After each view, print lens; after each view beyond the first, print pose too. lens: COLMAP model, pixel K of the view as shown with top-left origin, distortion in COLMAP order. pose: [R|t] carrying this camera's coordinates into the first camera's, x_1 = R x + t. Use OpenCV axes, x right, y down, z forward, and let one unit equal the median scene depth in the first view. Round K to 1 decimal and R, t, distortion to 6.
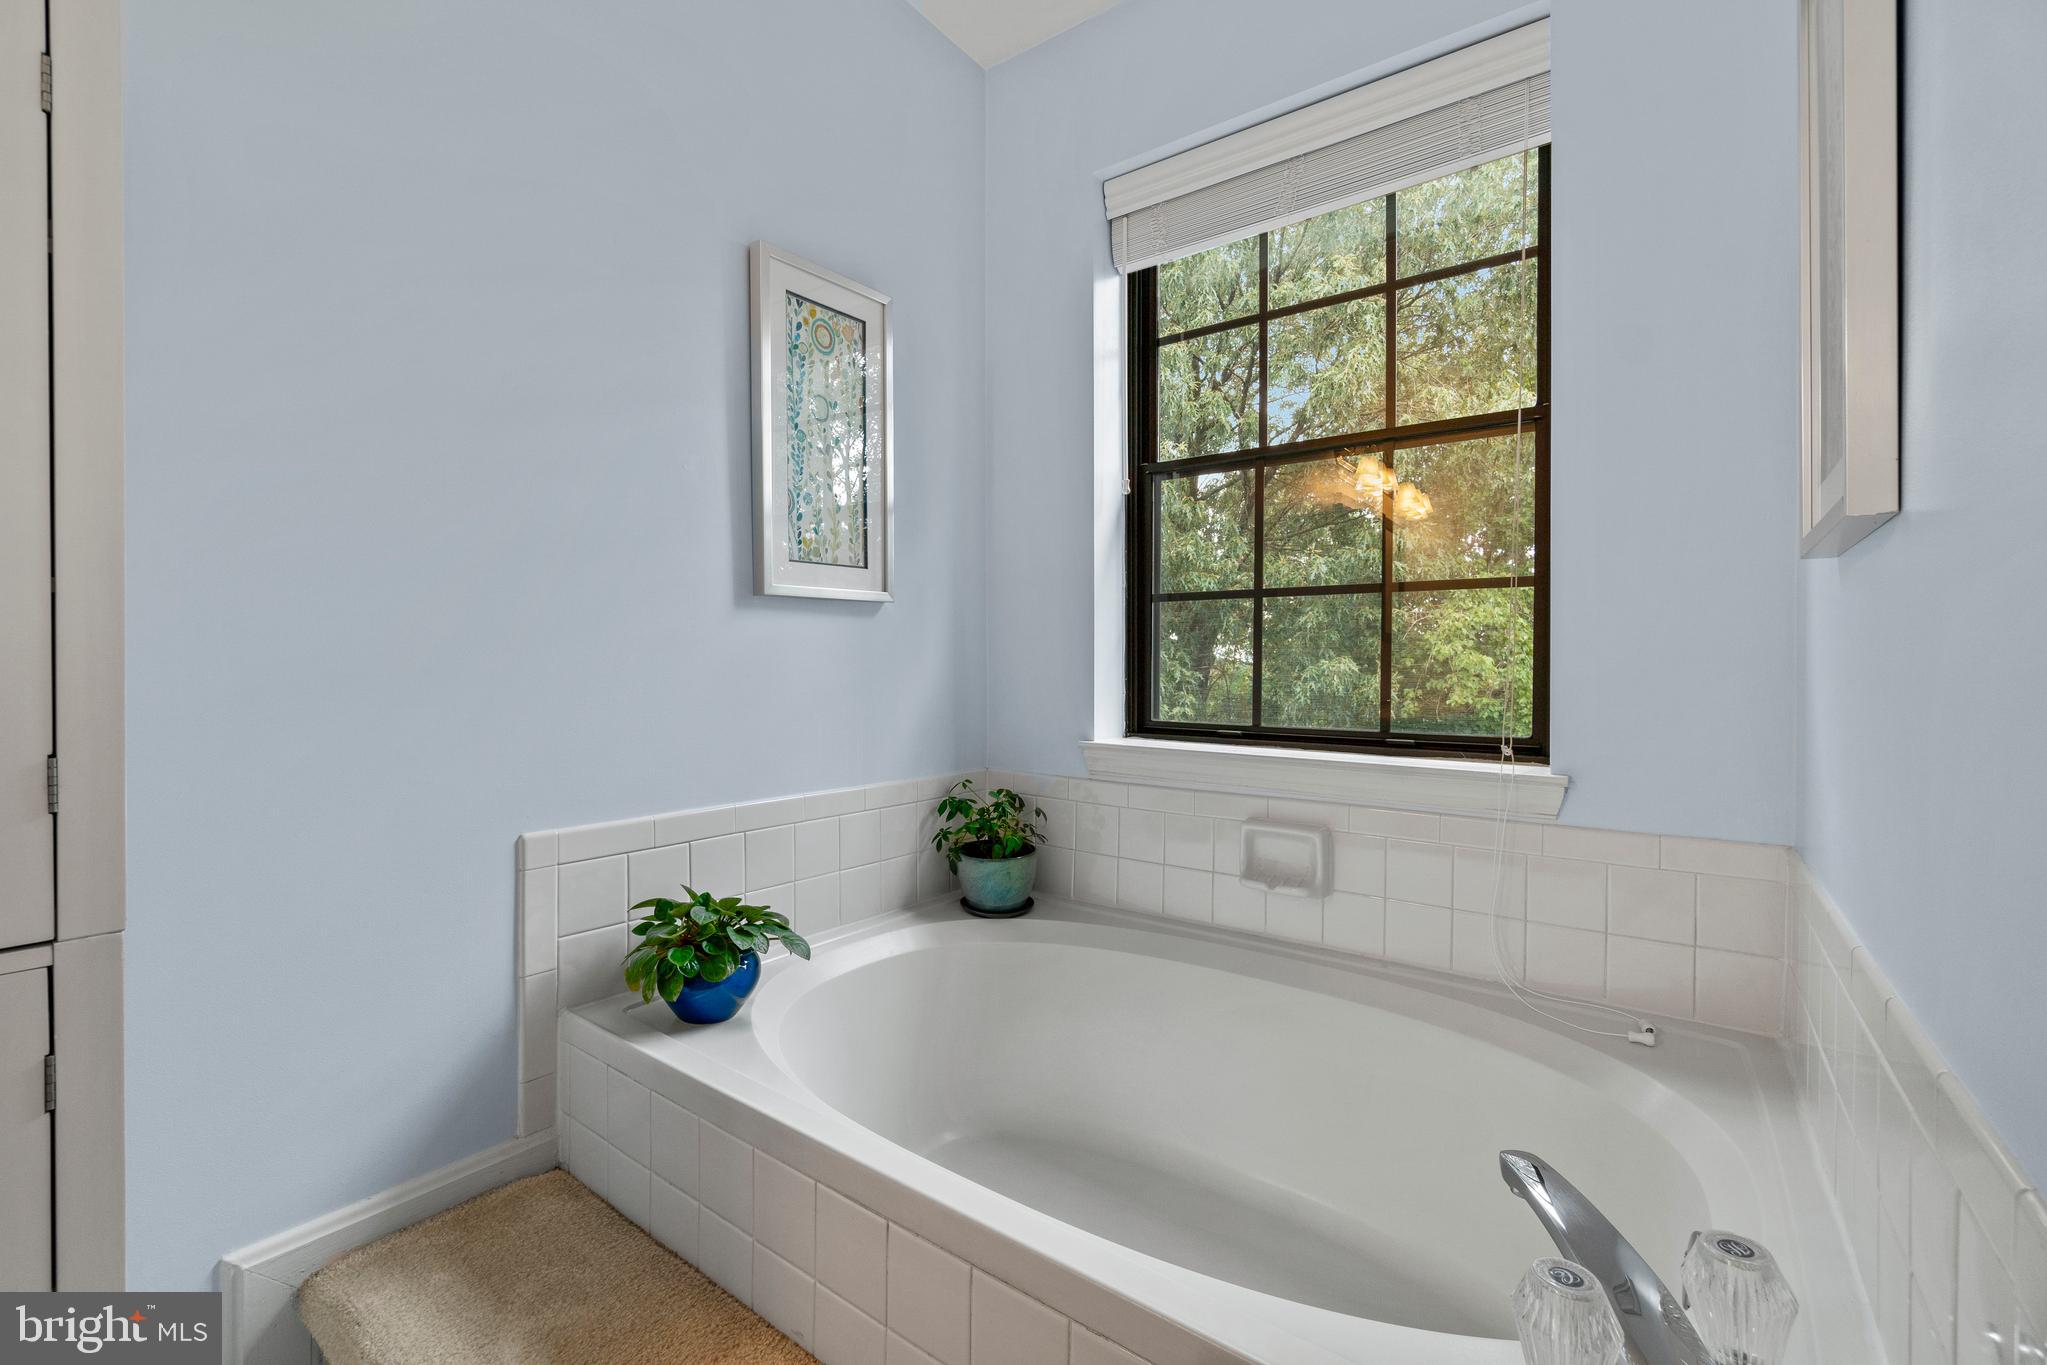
lens RADIAL K [[875.8, 0, 1010.1], [0, 875.8, 677.8], [0, 0, 1]] dist [-0.001965, -0.000384]
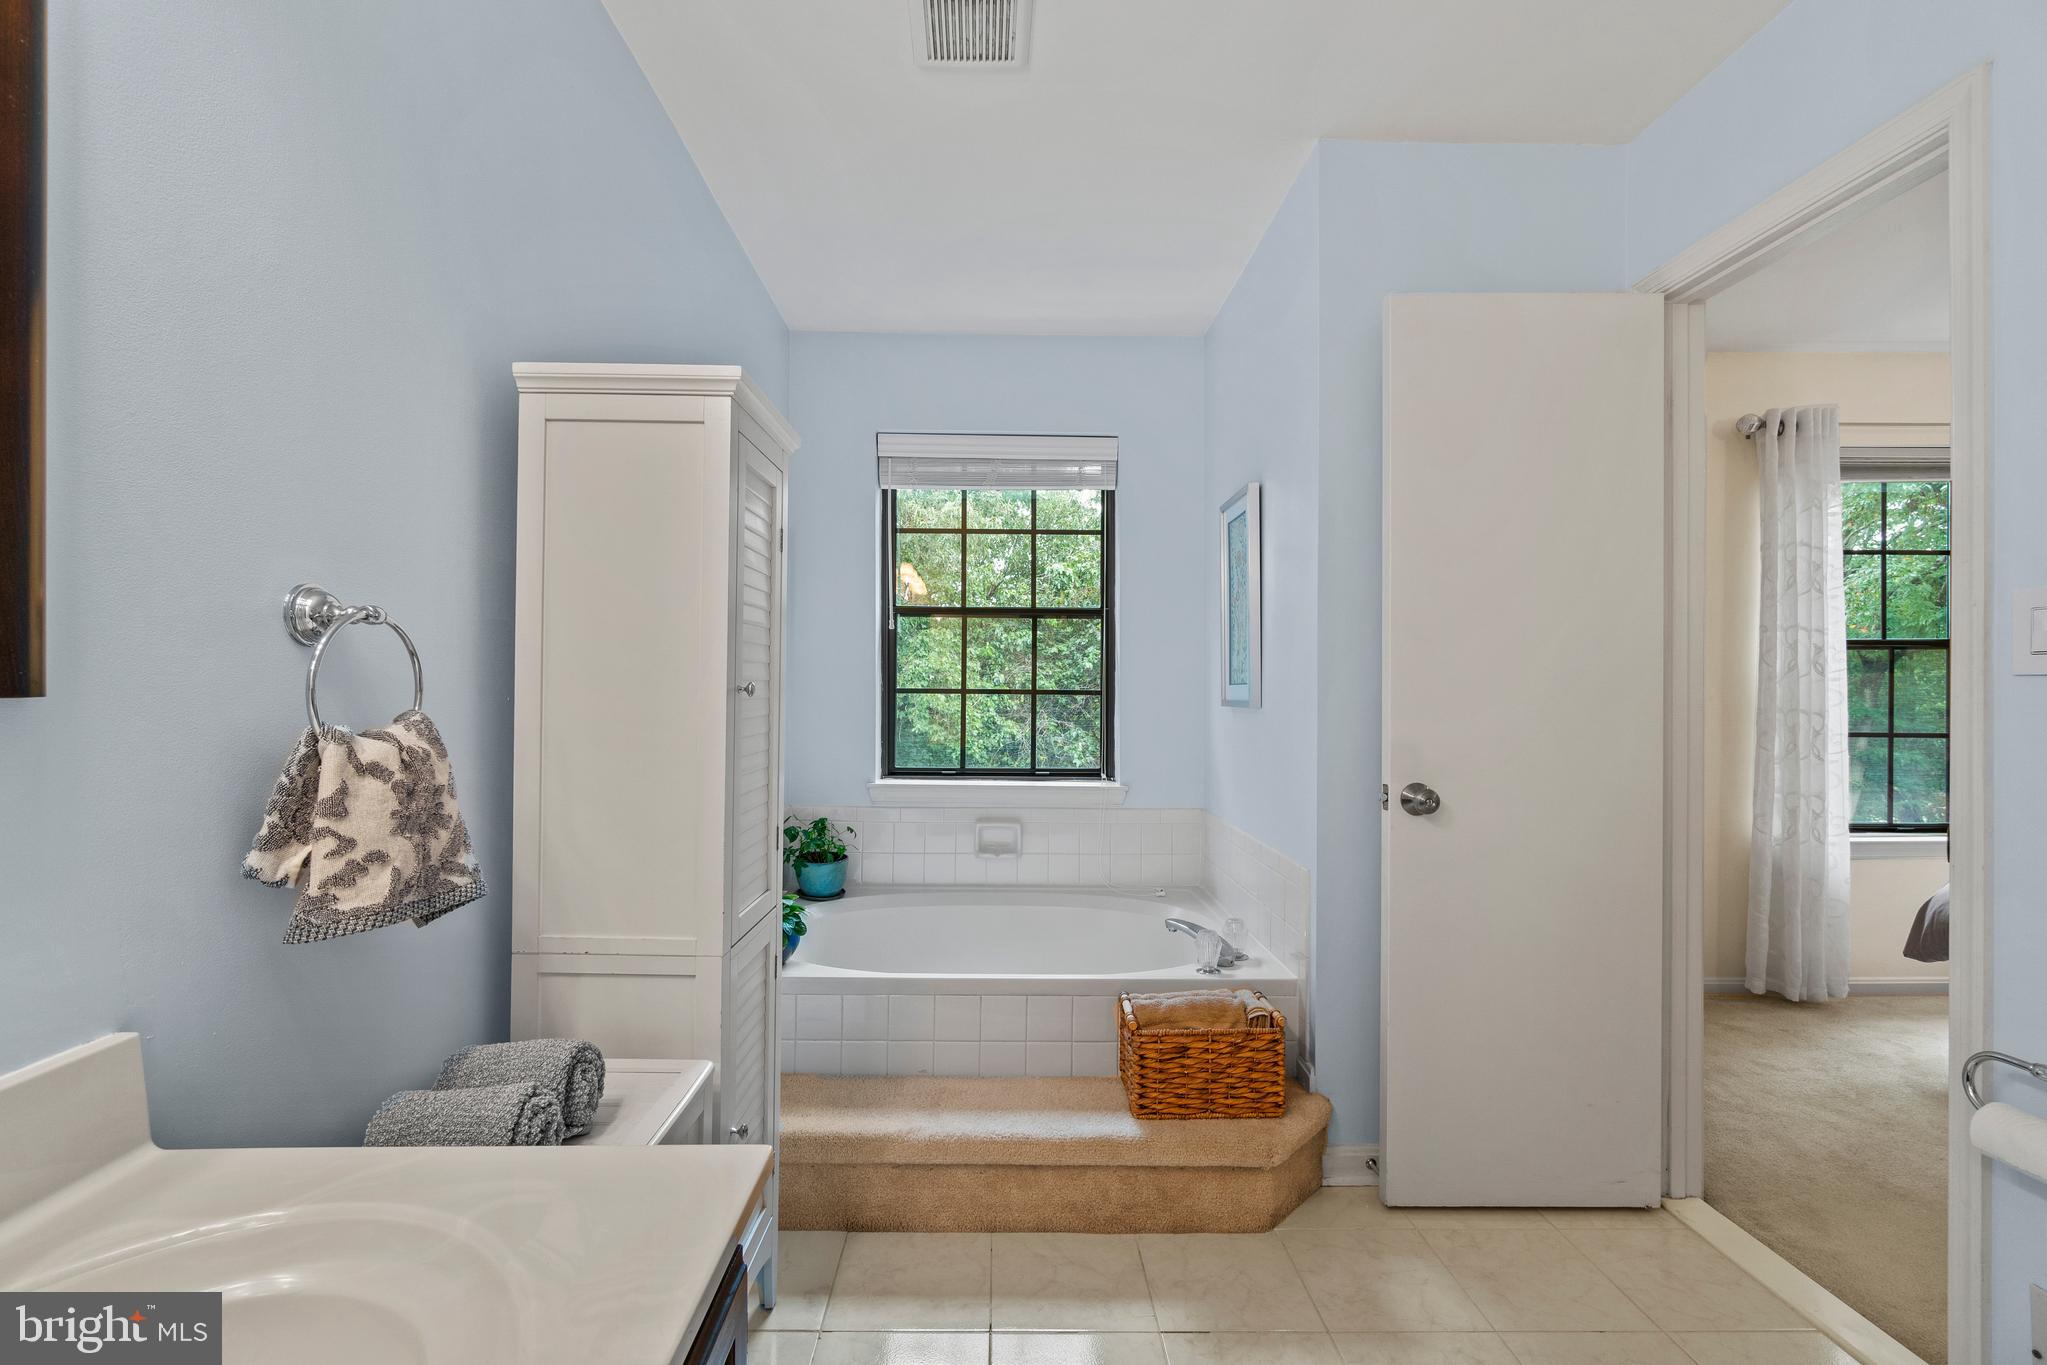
lens RADIAL K [[875.8, 0, 1019.3], [0, 875.8, 684.9], [0, 0, 1]] dist [-0.001965, -0.000384]
pose [[0.784949, 0.004470, 0.619544, -0.706735], [0.004820, 0.999900, -0.013321, -0.086517], [-0.619541, 0.013442, 0.784849, -0.432082]]
